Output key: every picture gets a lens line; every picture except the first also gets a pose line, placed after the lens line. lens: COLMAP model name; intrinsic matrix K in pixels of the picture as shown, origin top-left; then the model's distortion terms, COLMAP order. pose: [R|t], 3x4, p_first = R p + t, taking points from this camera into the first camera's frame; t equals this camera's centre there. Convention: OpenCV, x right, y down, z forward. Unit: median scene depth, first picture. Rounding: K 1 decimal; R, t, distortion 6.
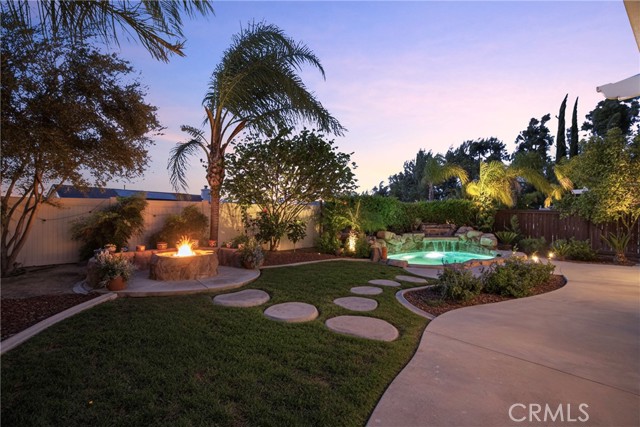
lens RADIAL K [[295.3, 0, 317.5], [0, 295.3, 214.5], [0, 0, 1]] dist [-0.022381, 0.000077]
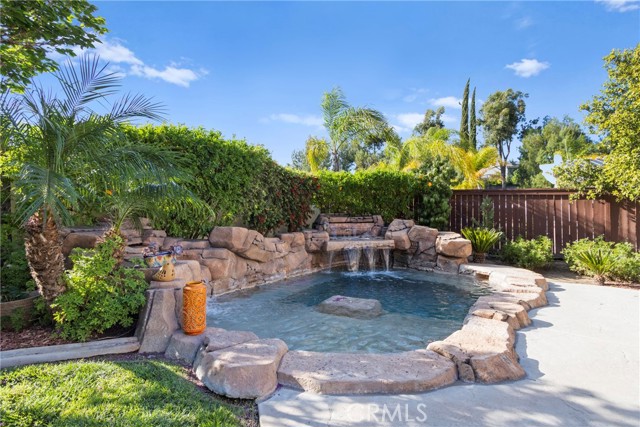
lens RADIAL K [[332.4, 0, 320.0], [0, 332.4, 213.5], [0, 0, 1]] dist [0.001661, 0.000016]
pose [[0.934301, 0.009654, 0.356354, 0.277292], [-0.004670, 0.999879, -0.014844, 0.069150], [-0.356454, 0.012204, 0.934233, 0.867746]]
